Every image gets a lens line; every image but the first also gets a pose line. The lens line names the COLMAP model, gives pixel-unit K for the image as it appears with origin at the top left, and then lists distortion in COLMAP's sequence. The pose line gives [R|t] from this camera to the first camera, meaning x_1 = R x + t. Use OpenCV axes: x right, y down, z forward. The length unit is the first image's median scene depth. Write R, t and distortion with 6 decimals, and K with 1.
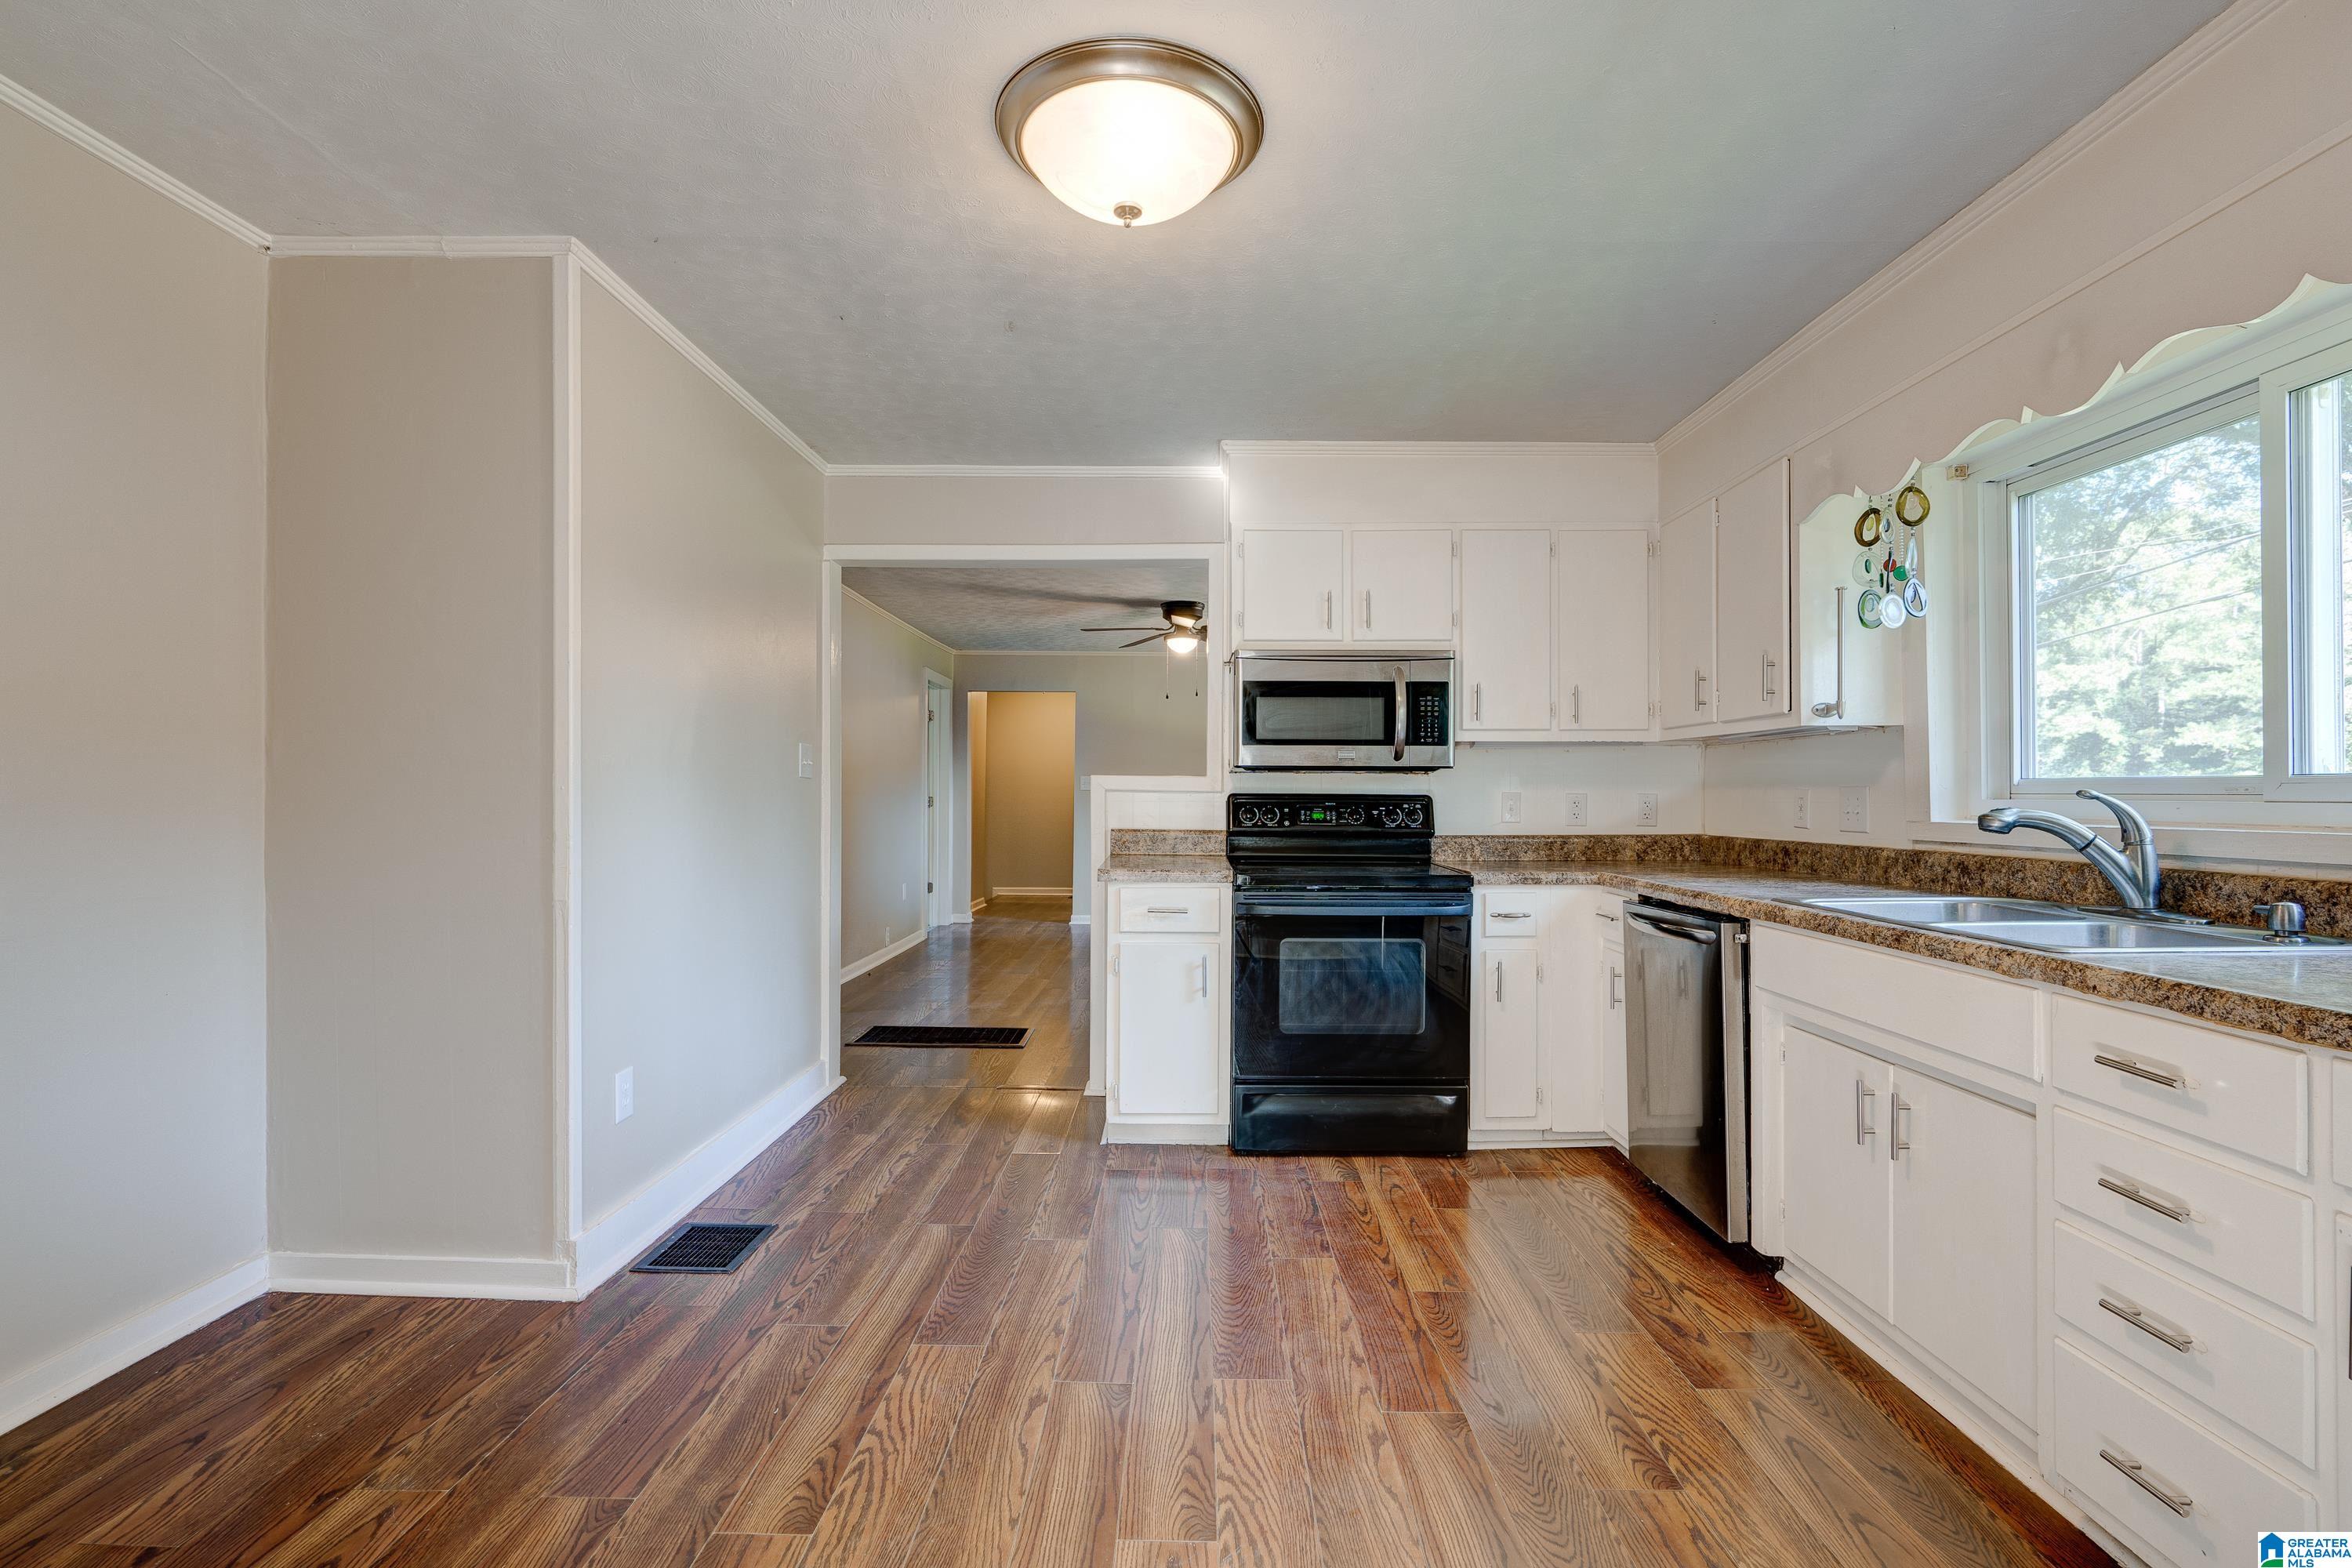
lens RADIAL K [[1071.0, 0, 1185.4], [0, 1071.0, 785.5], [0, 0, 1]] dist [-0.012175, 0.003405]
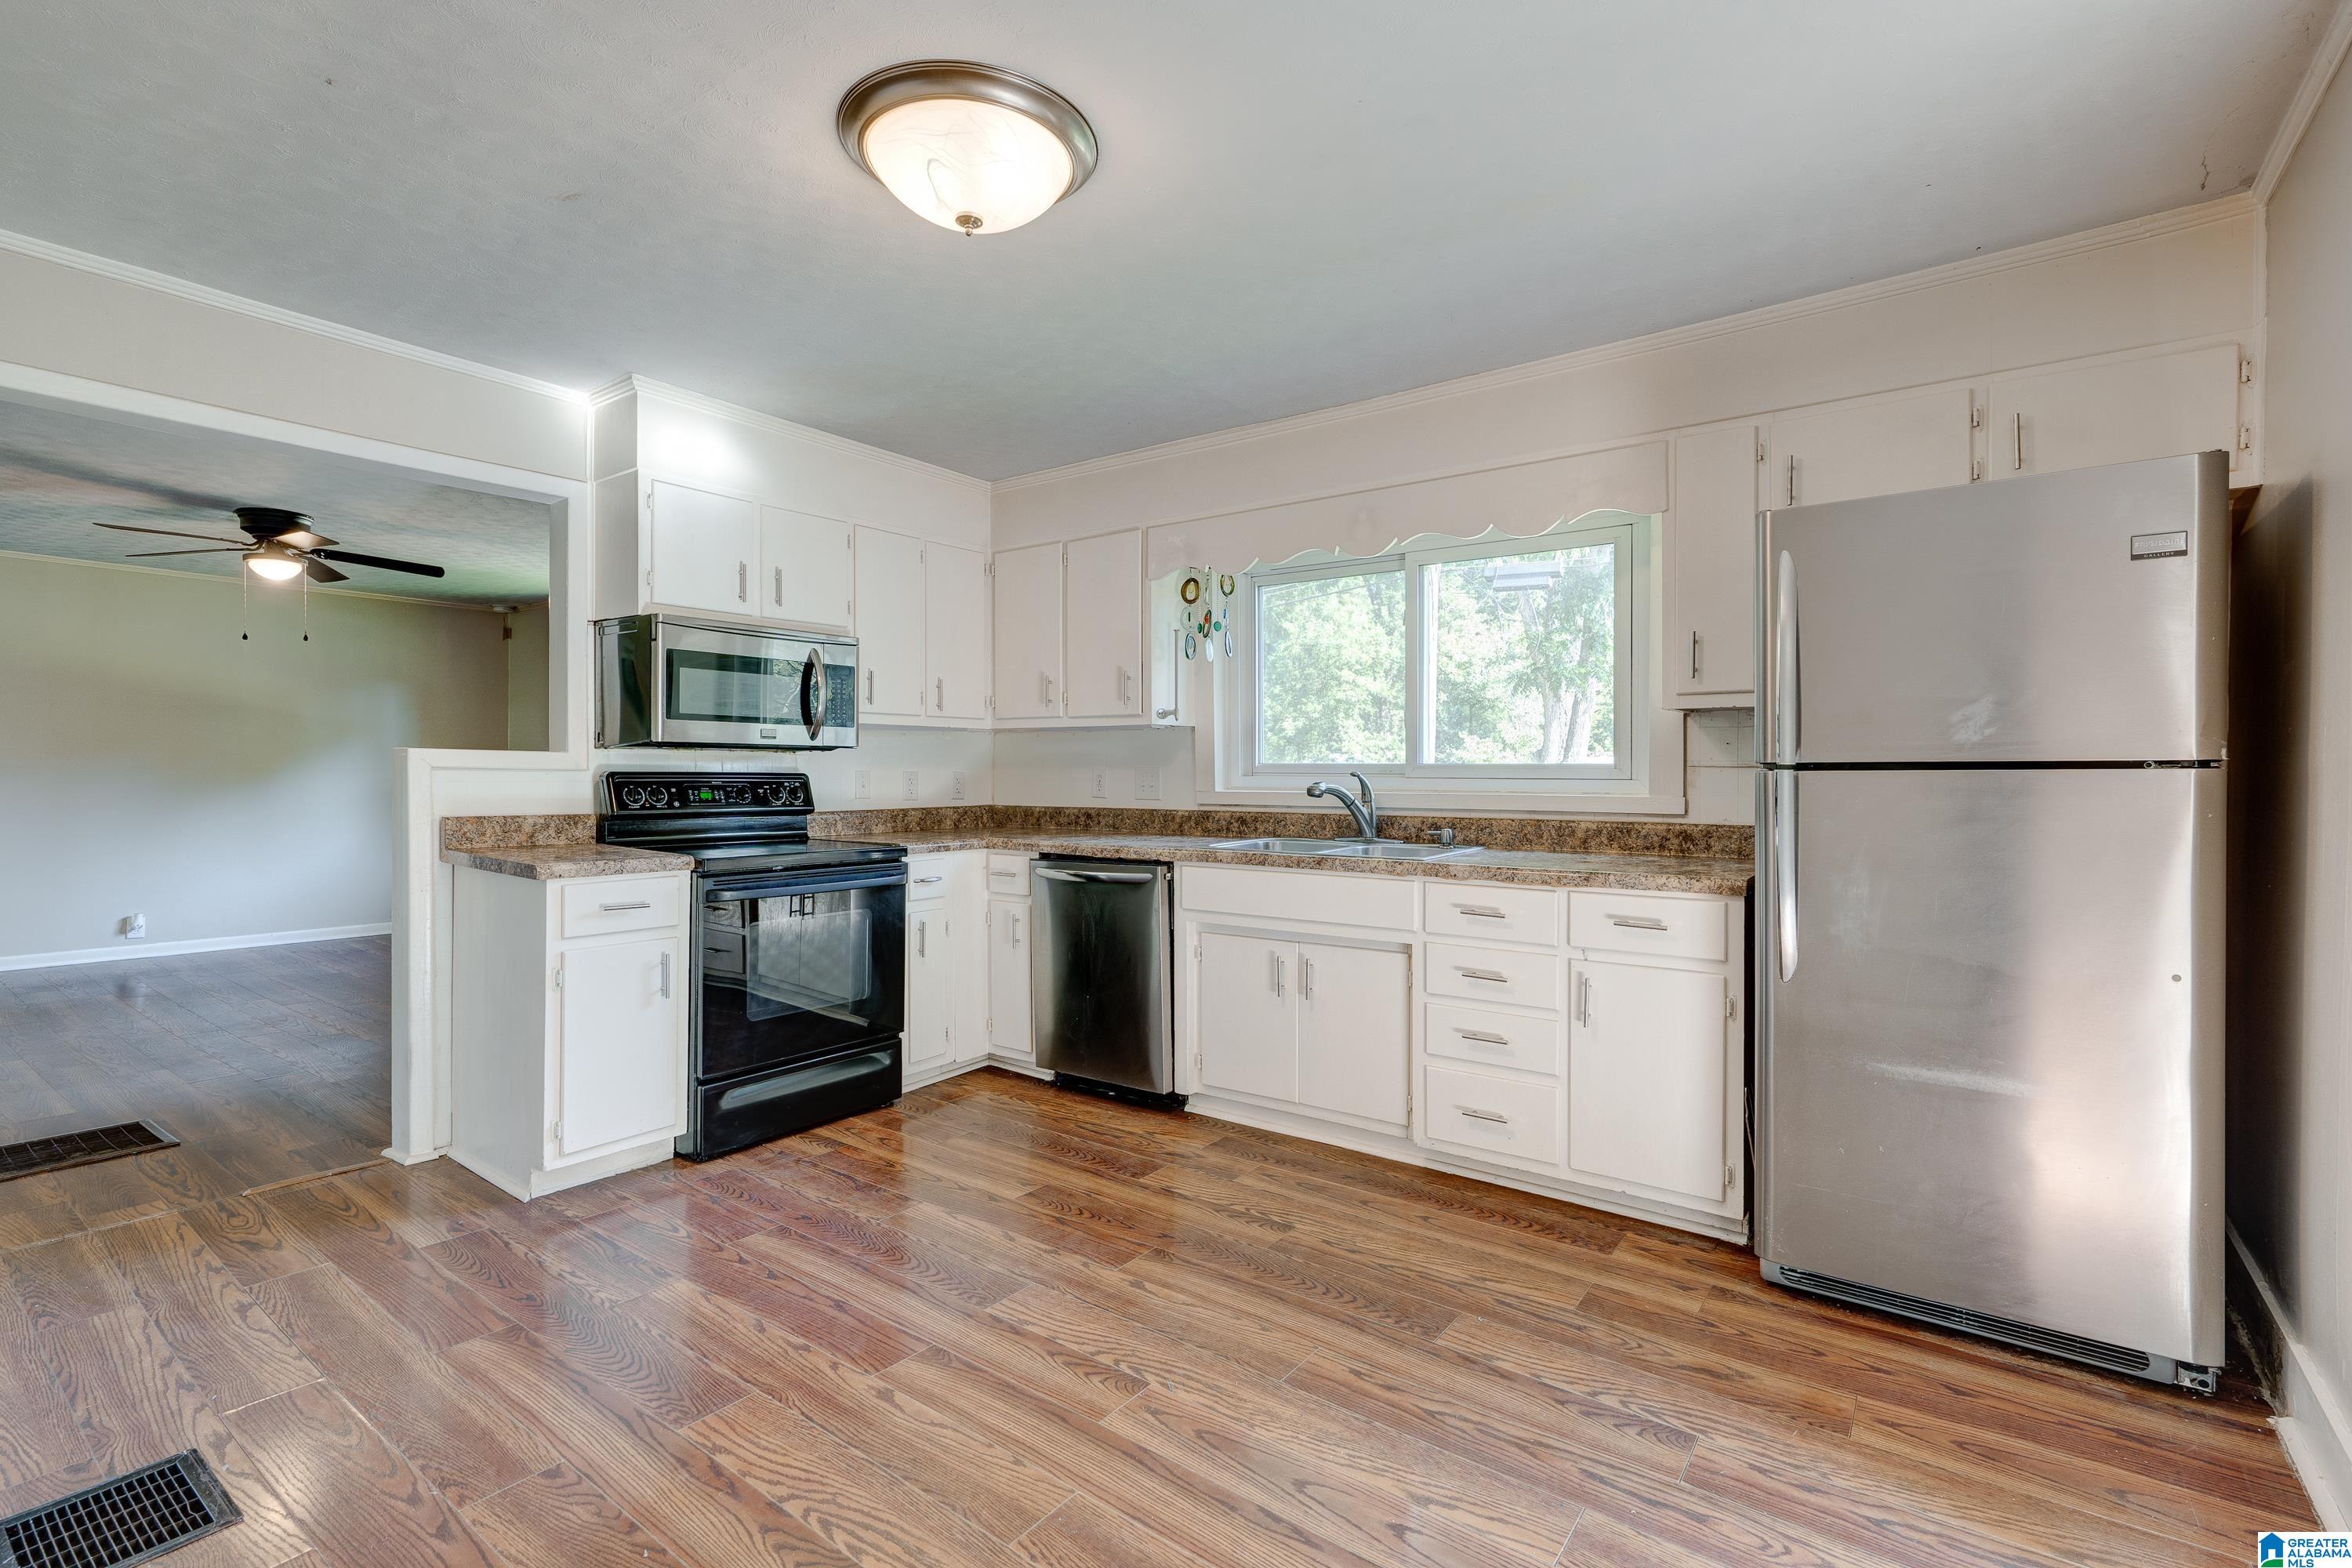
lens RADIAL K [[1071.0, 0, 1178.1], [0, 1071.0, 773.1], [0, 0, 1]] dist [-0.012175, 0.003405]
pose [[0.581395, -0.002045, 0.813619, -0.479518], [-0.008064, 0.999933, 0.008275, -0.003306], [-0.813582, -0.011372, 0.581339, 0.133599]]
